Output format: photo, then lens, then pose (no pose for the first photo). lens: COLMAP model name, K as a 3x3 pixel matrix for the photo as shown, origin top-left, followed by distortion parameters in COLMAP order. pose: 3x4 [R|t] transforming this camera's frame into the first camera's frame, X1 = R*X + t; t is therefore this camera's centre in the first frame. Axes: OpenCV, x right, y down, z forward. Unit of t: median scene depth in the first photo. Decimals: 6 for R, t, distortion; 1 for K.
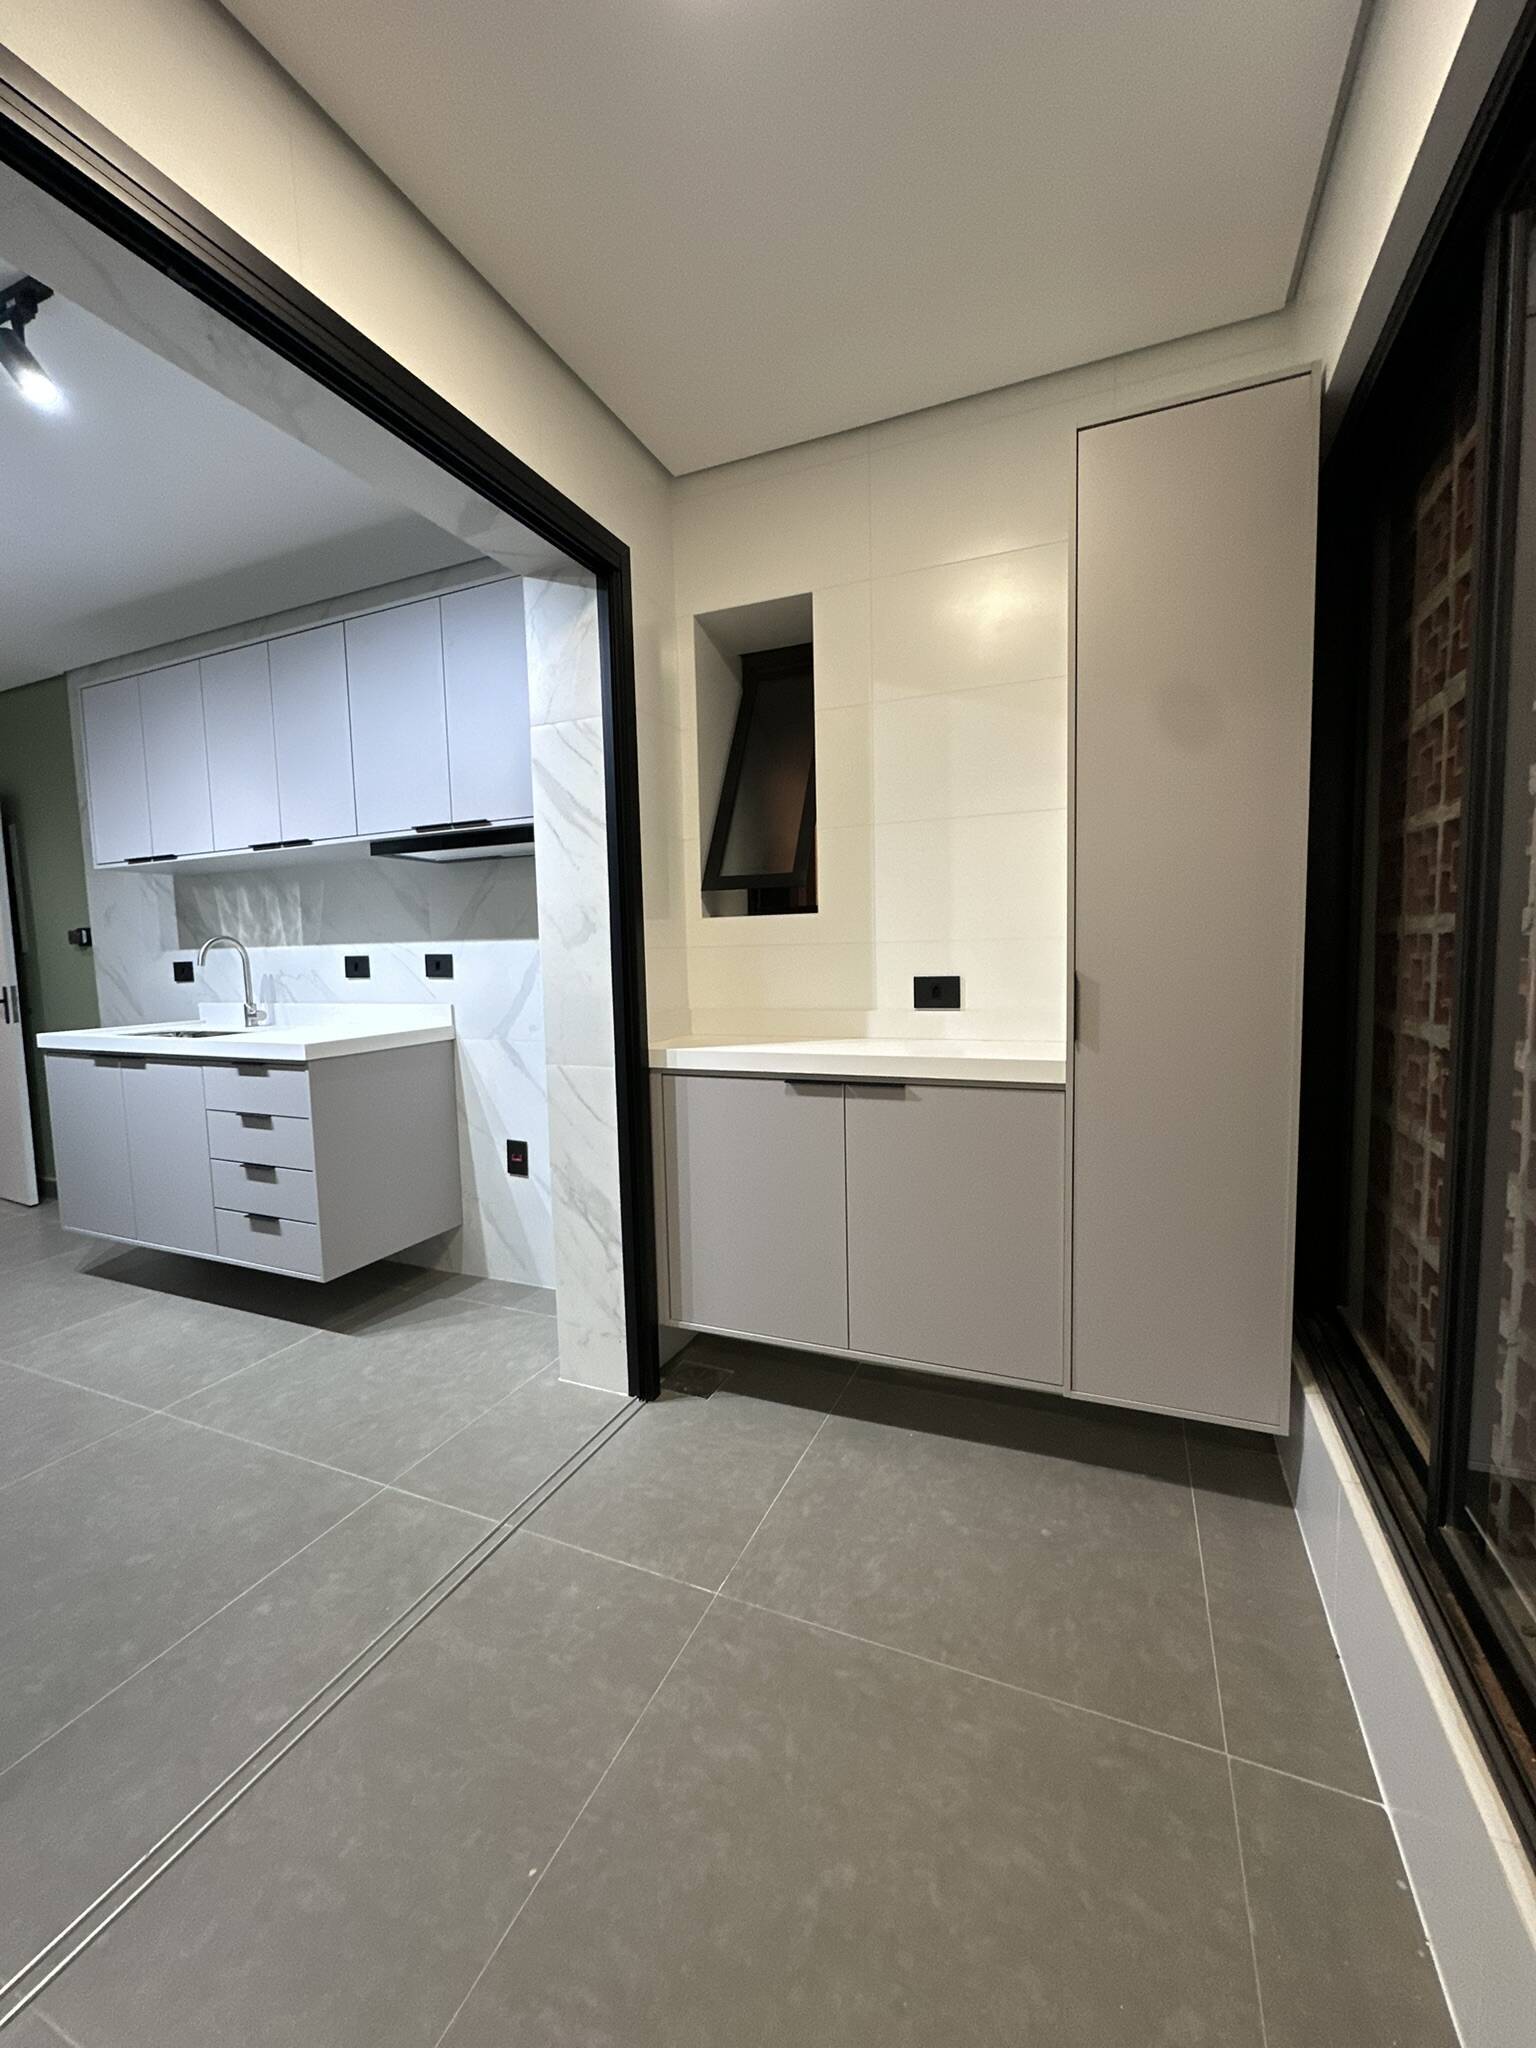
lens RADIAL K [[816.2, 0, 768.7], [0, 816.2, 1020.3], [0, 0, 1]] dist [-0.003484, 0.000256]
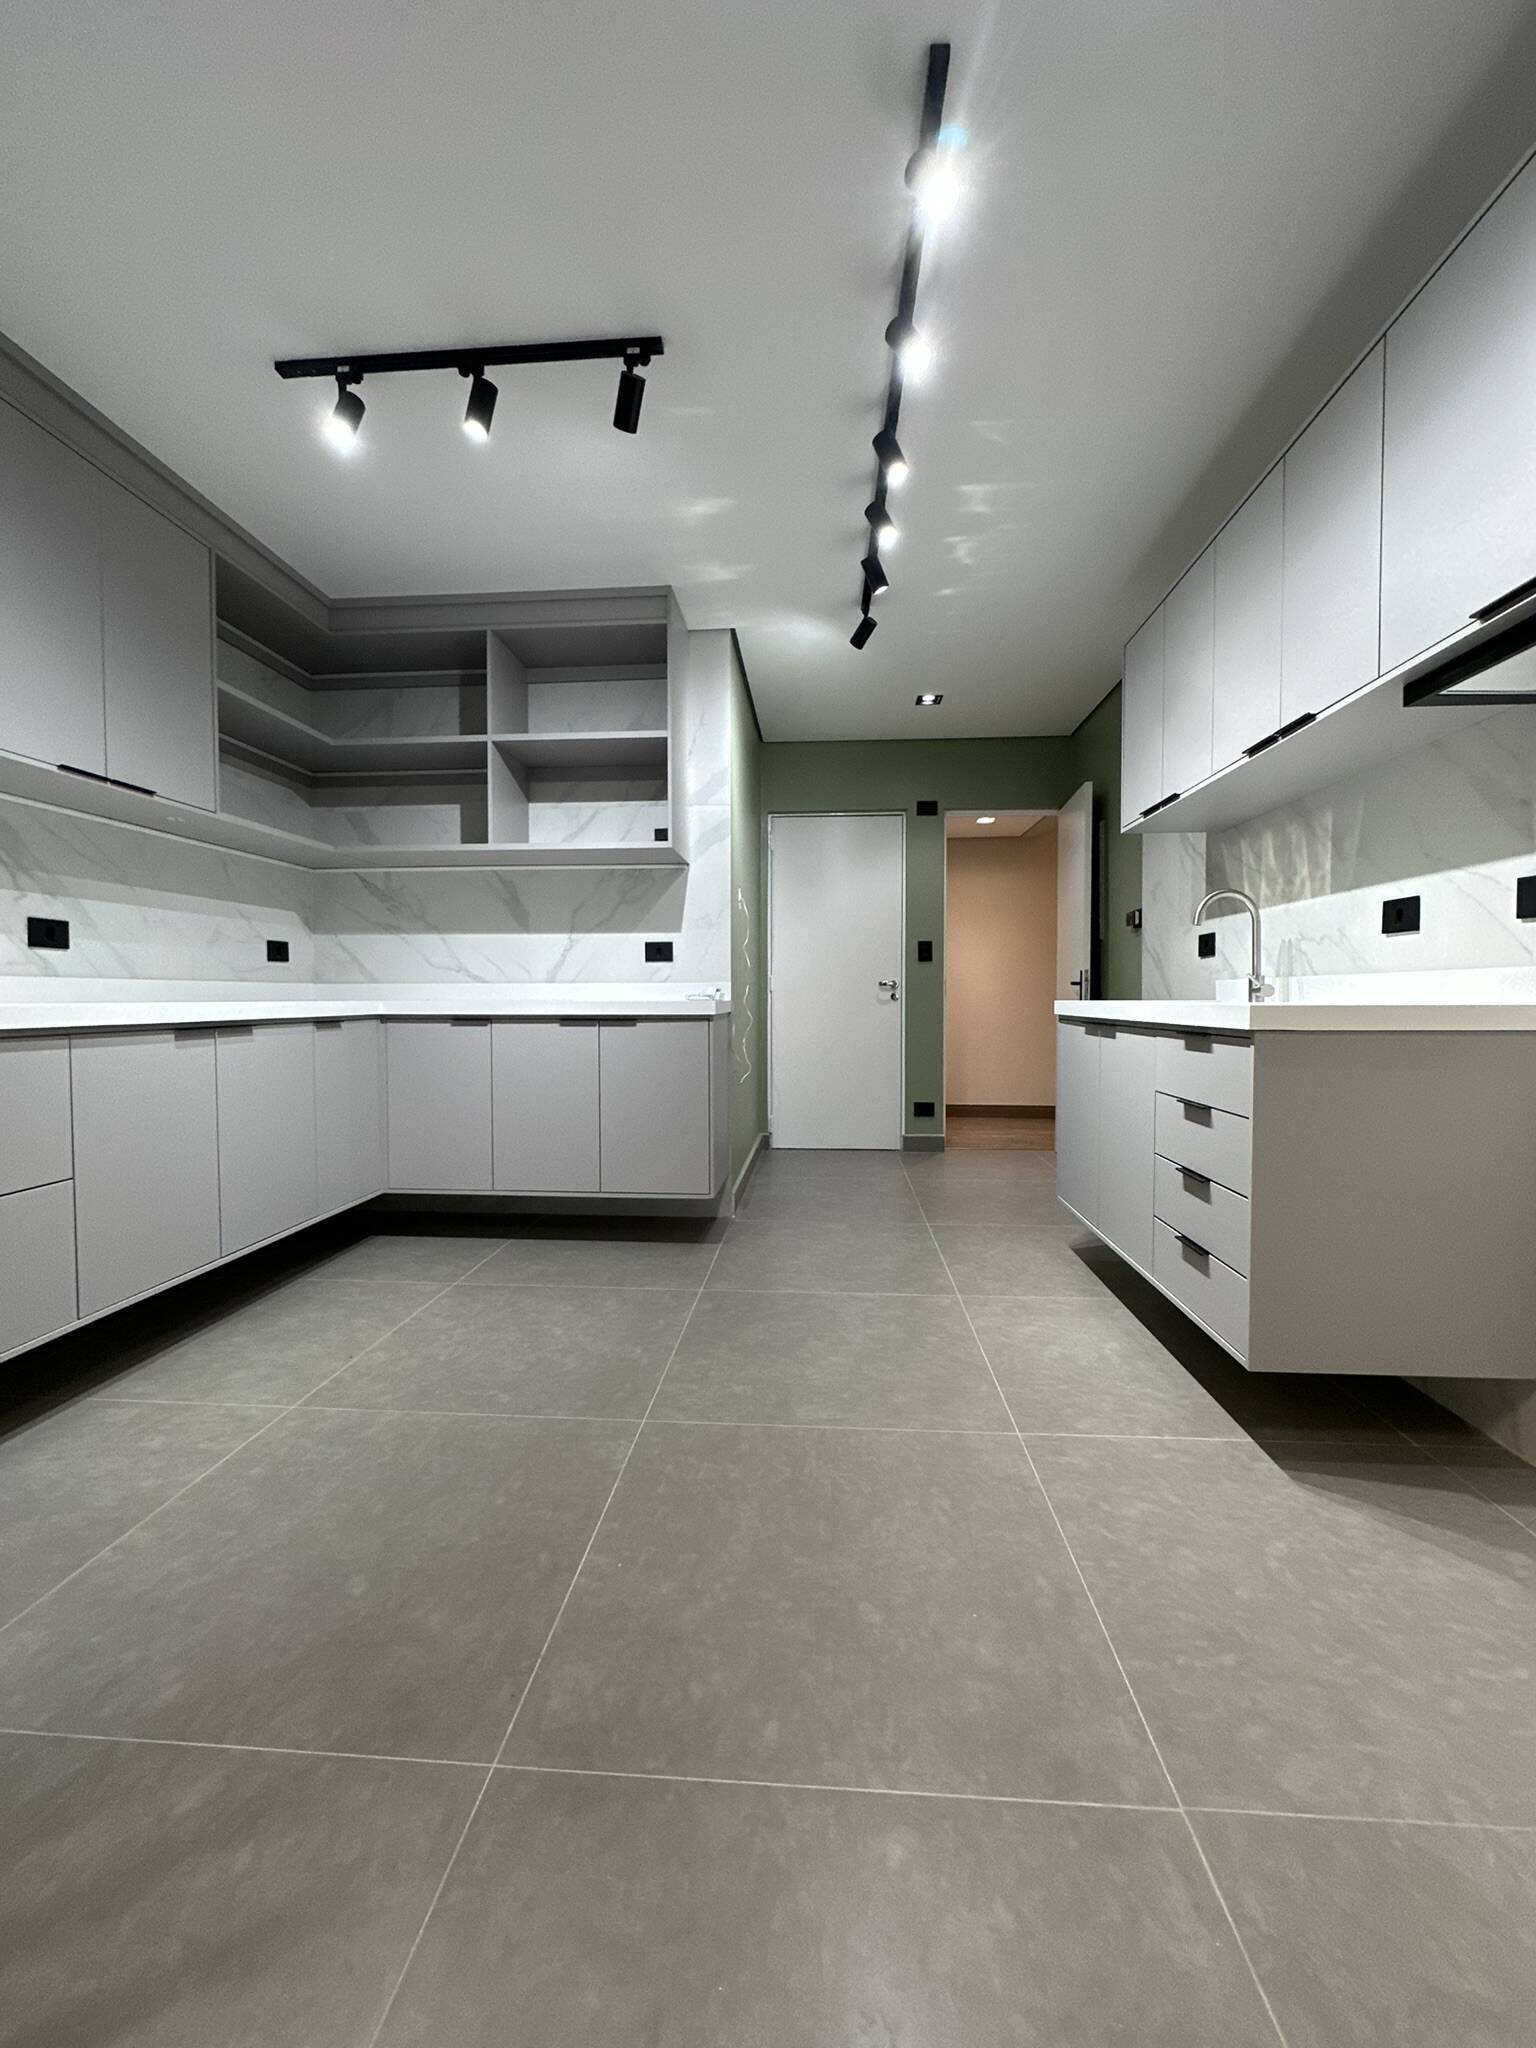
lens RADIAL K [[816.2, 0, 768.7], [0, 816.2, 1020.3], [0, 0, 1]] dist [-0.003484, 0.000256]
pose [[0.326729, 0.049257, -0.943834, -0.055102], [-0.085990, 0.996048, 0.022214, 0.049856], [0.941198, 0.073902, 0.329673, 0.337540]]
